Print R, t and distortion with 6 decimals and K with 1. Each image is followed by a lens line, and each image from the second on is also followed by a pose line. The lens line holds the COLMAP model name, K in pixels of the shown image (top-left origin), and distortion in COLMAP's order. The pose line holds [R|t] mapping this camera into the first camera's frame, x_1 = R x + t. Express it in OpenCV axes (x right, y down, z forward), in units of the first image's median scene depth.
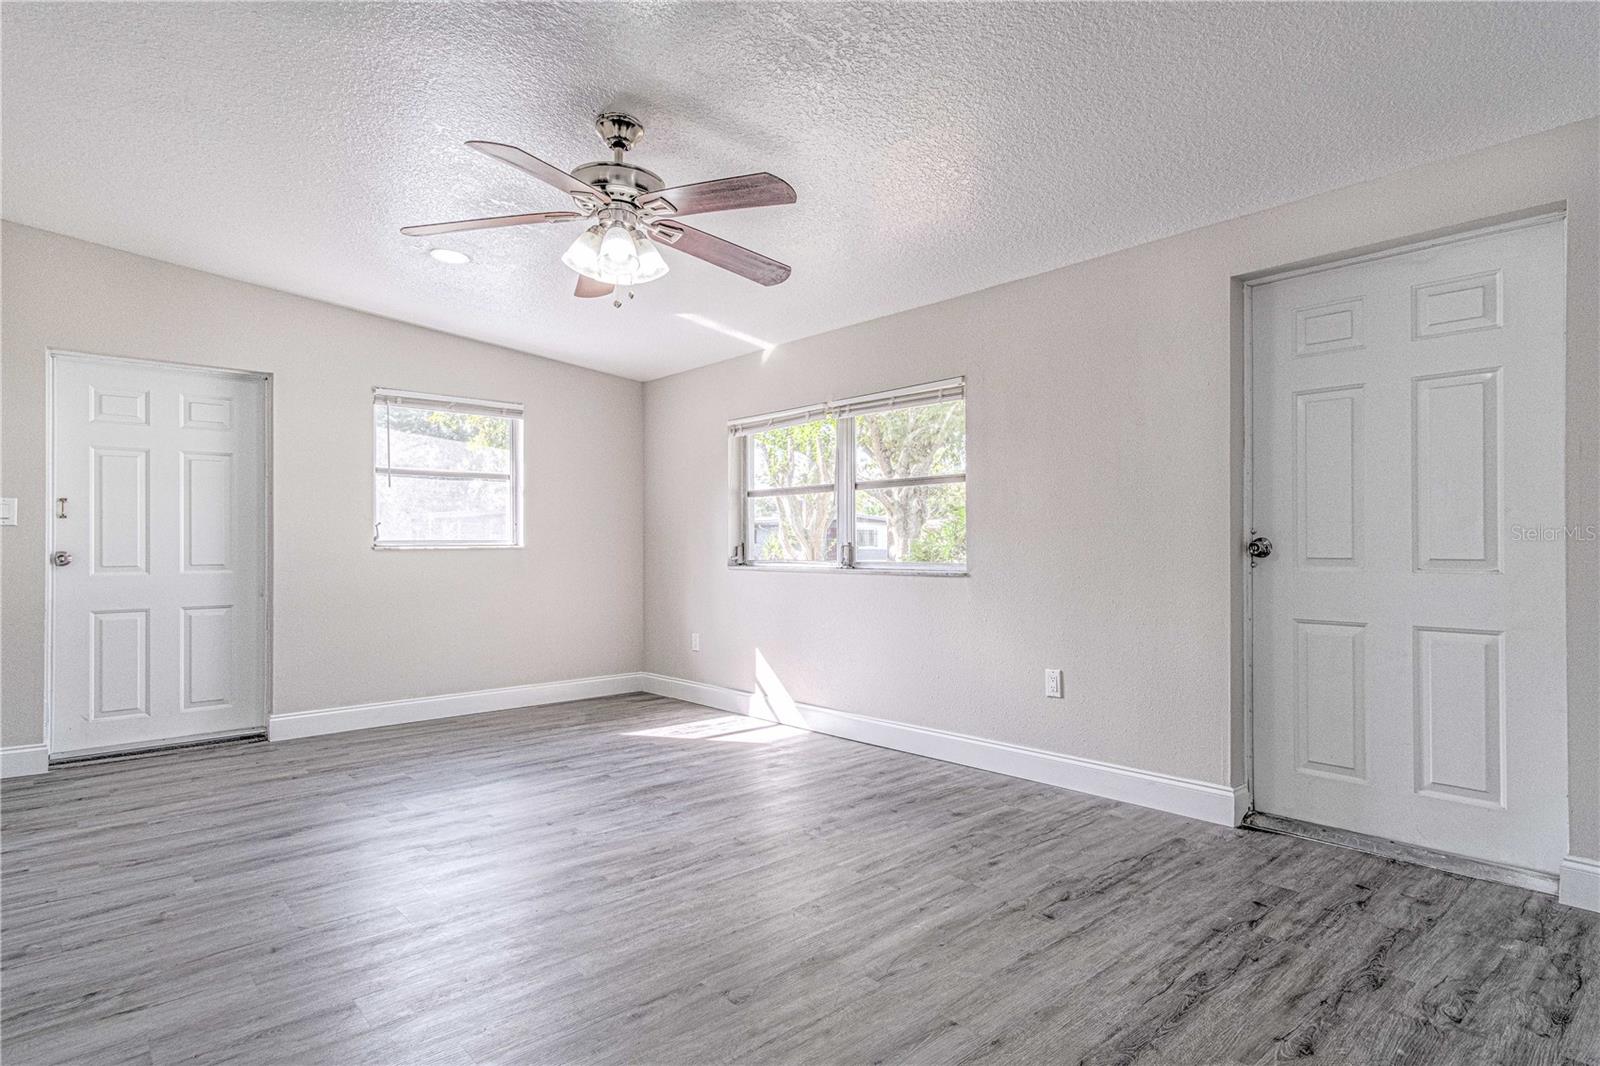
lens RADIAL K [[854.7, 0, 801.5], [0, 854.7, 536.7], [0, 0, 1]] dist [0.016796, -0.003314]
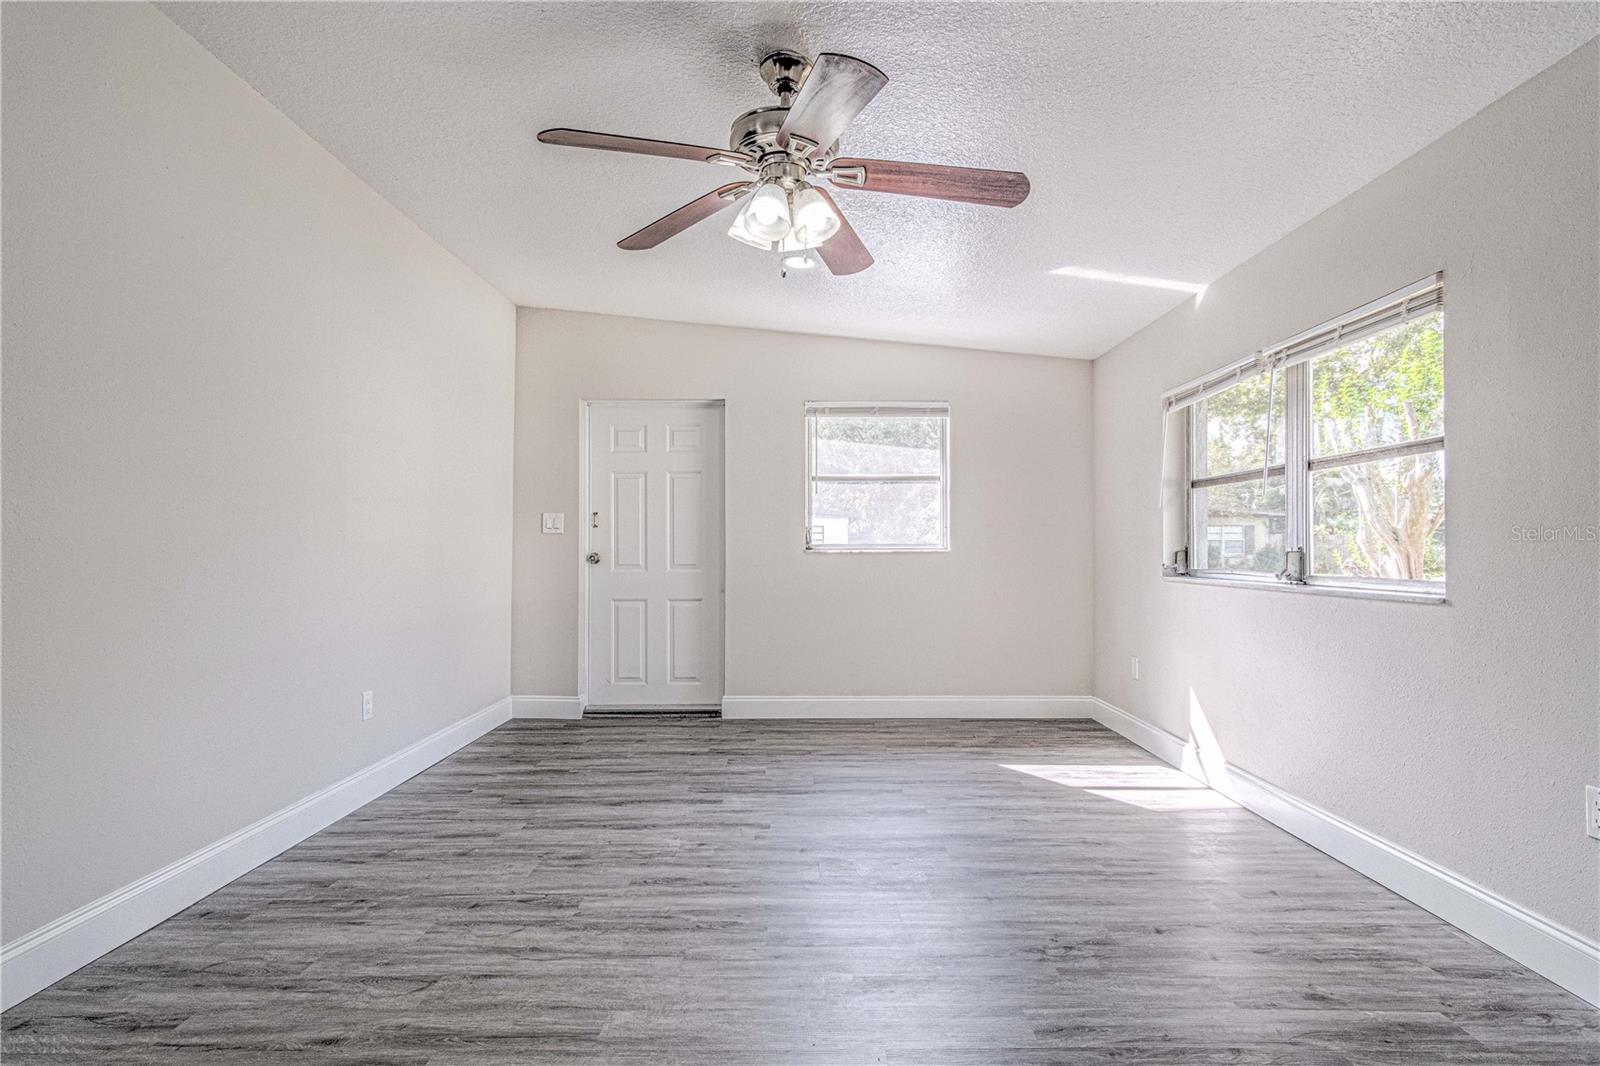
lens RADIAL K [[854.7, 0, 797.0], [0, 854.7, 543.4], [0, 0, 1]] dist [0.016796, -0.003314]
pose [[0.745432, -0.000515, -0.666581, 0.216906], [0.003675, 0.999988, 0.003337, -0.000218], [0.666571, -0.004937, 0.745425, 0.208176]]
